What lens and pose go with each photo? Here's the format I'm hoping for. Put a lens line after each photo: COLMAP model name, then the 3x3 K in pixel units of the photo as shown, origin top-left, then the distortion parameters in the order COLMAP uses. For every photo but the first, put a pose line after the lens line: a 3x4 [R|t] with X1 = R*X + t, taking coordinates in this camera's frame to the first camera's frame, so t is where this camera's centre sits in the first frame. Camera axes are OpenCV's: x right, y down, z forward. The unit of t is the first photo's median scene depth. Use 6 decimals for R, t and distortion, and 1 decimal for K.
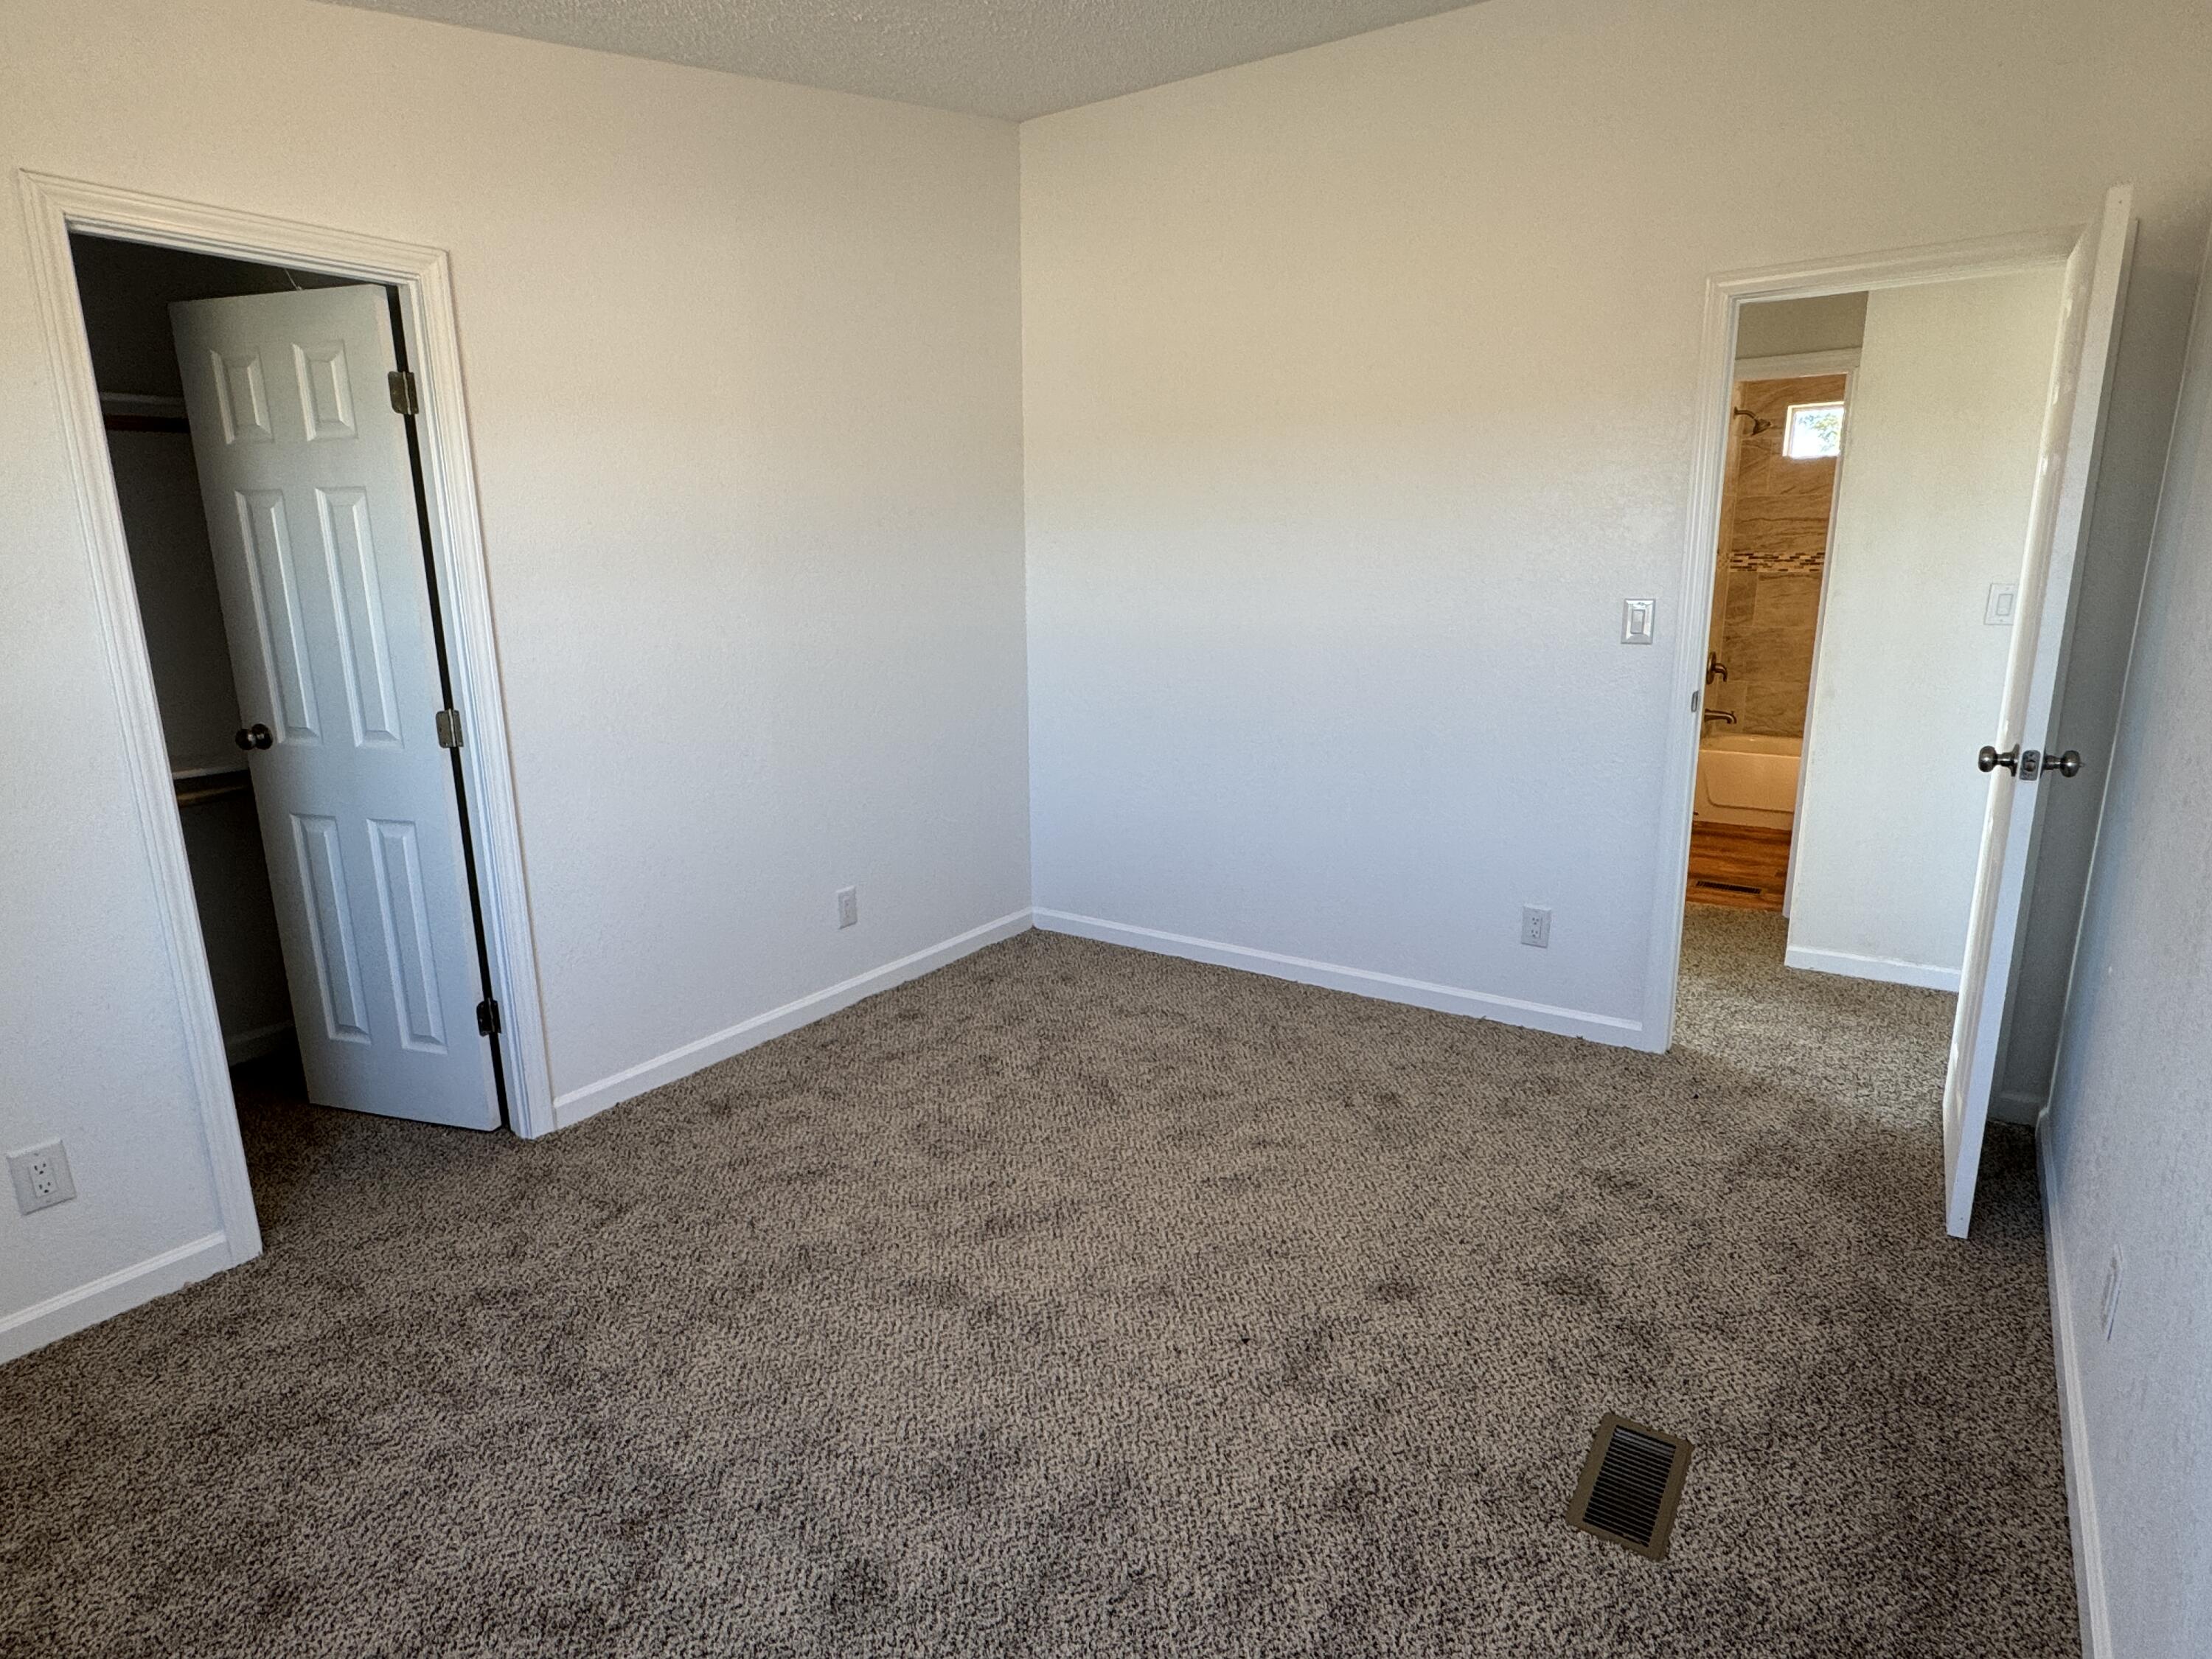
lens RADIAL K [[1212.7, 0, 1101.0], [0, 1212.7, 833.7], [0, 0, 1]] dist [-0.006557, 0.002131]
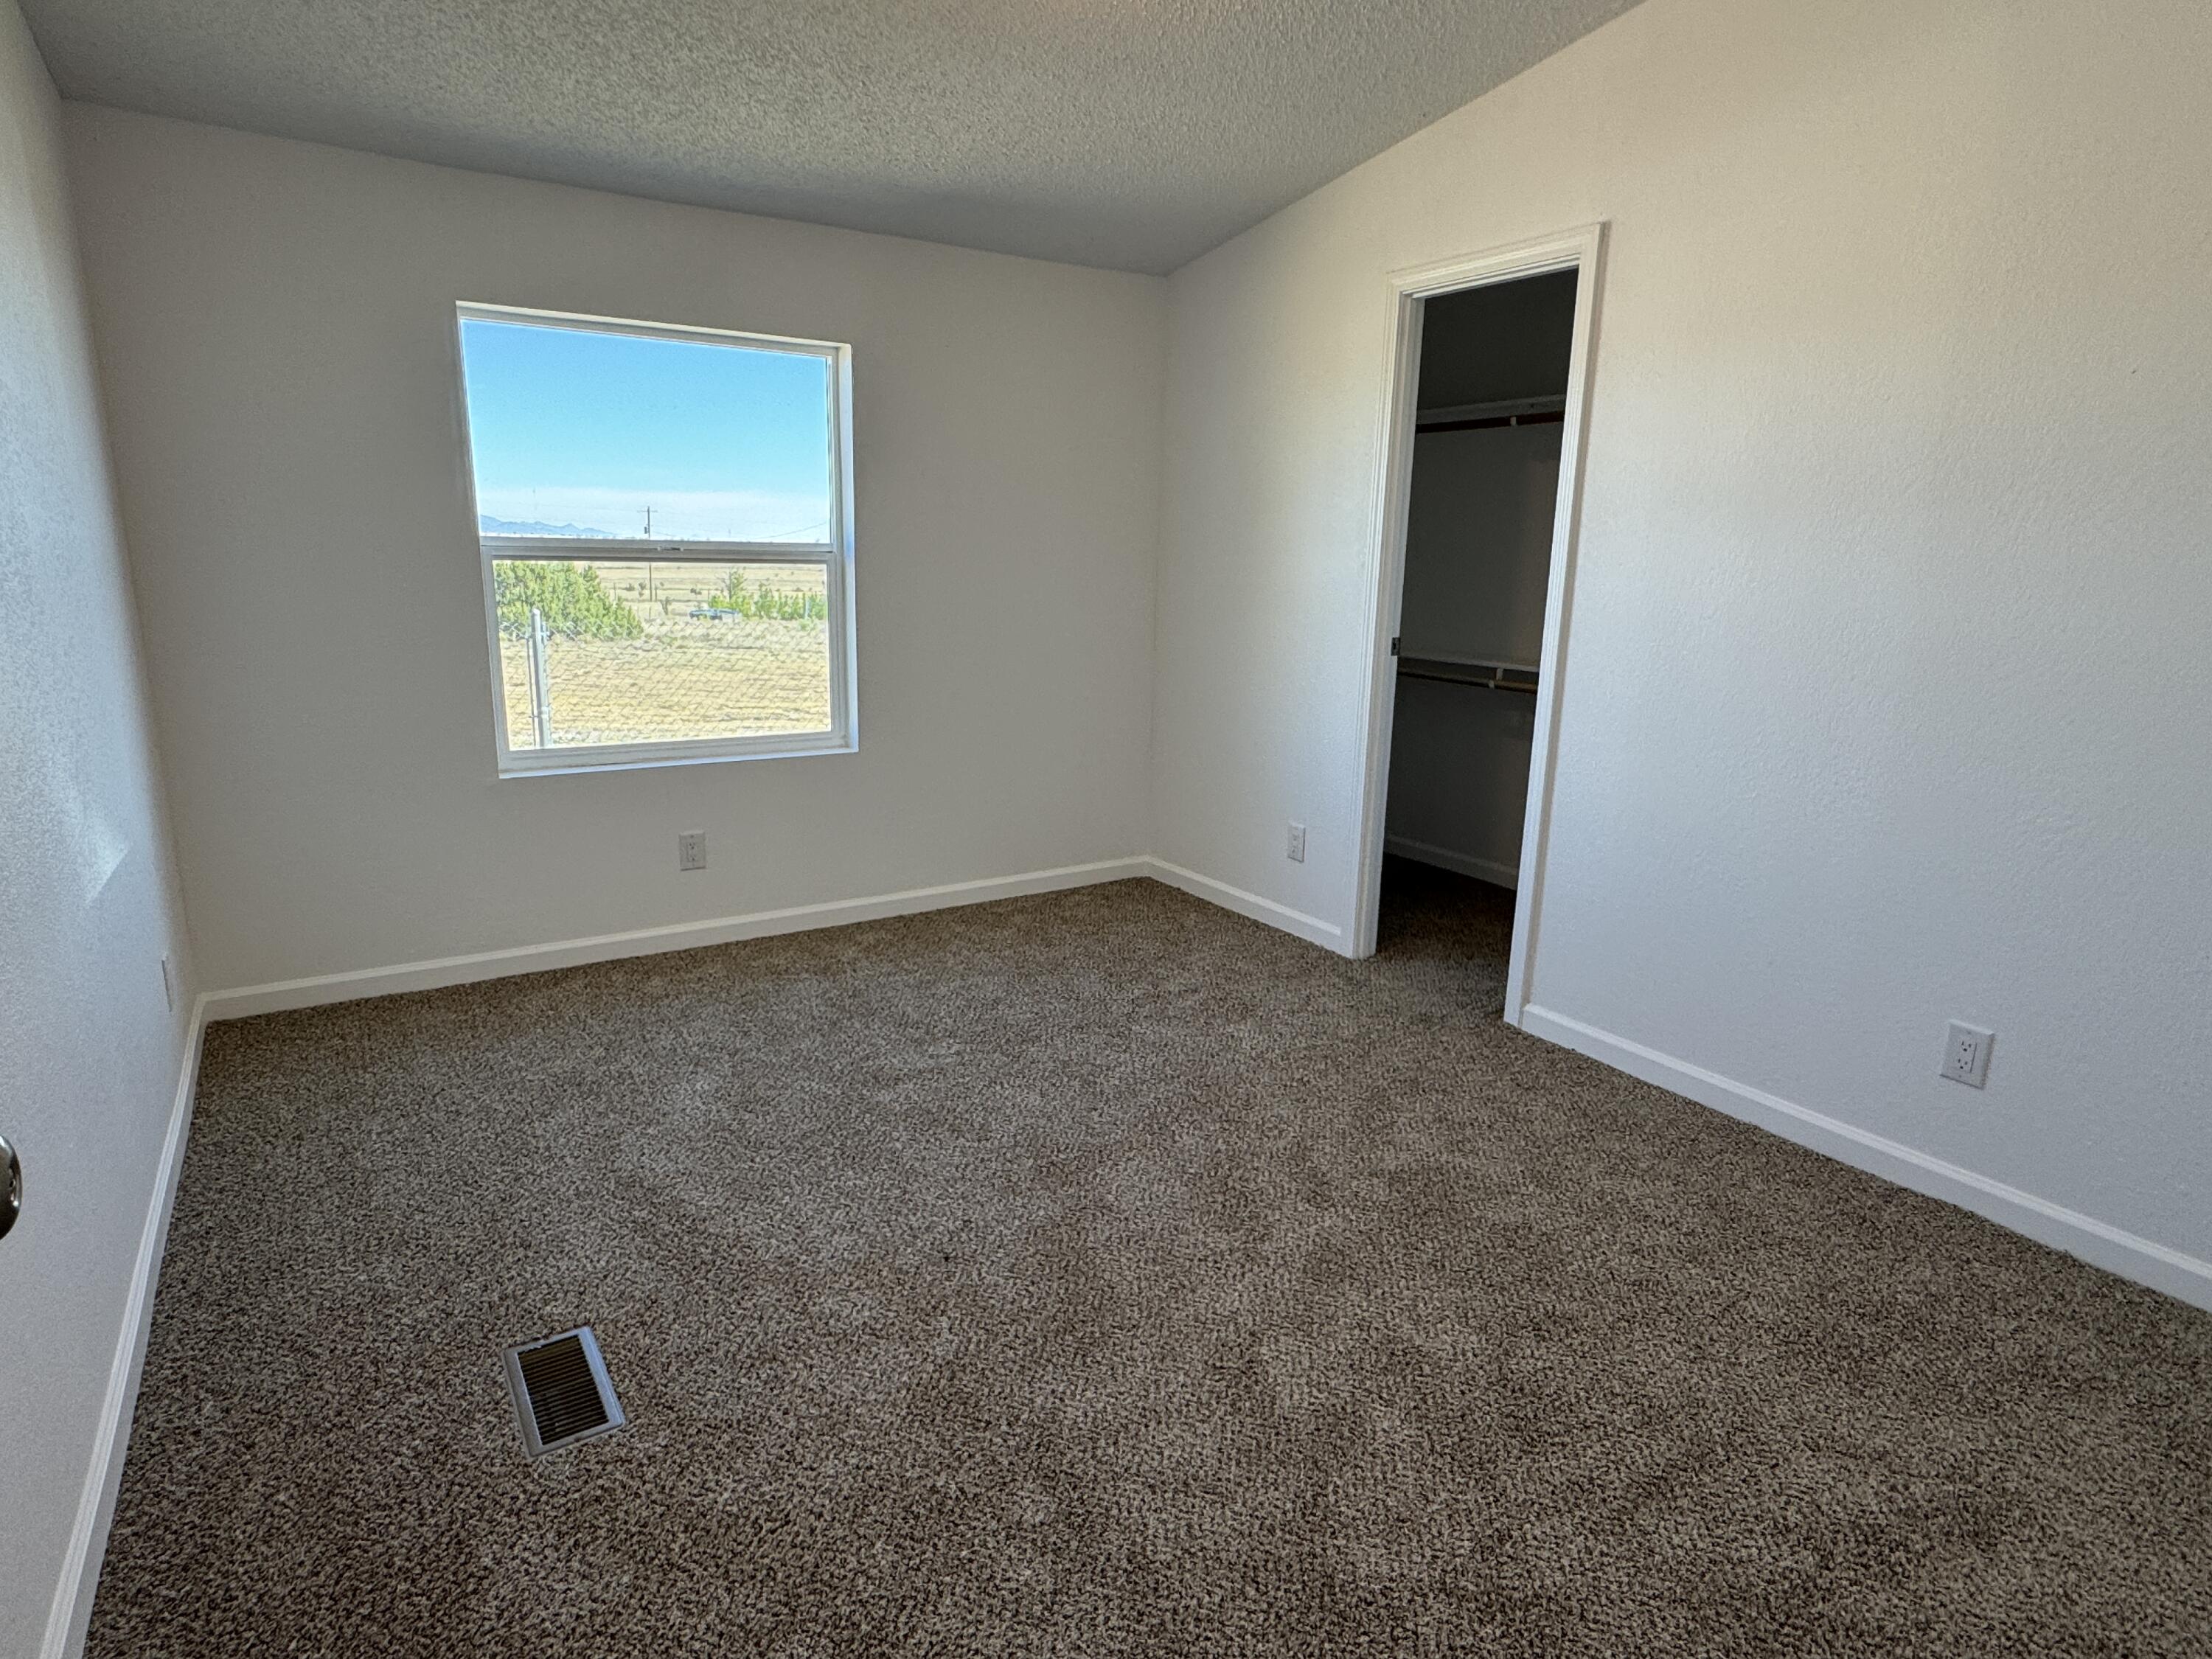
lens RADIAL K [[1212.7, 0, 1091.6], [0, 1212.7, 841.8], [0, 0, 1]] dist [-0.006557, 0.002131]
pose [[-0.413714, 0.208216, -0.886277, 0.916174], [-0.226447, 0.919366, 0.321695, -0.247659], [0.881795, 0.333785, -0.333205, 1.383977]]
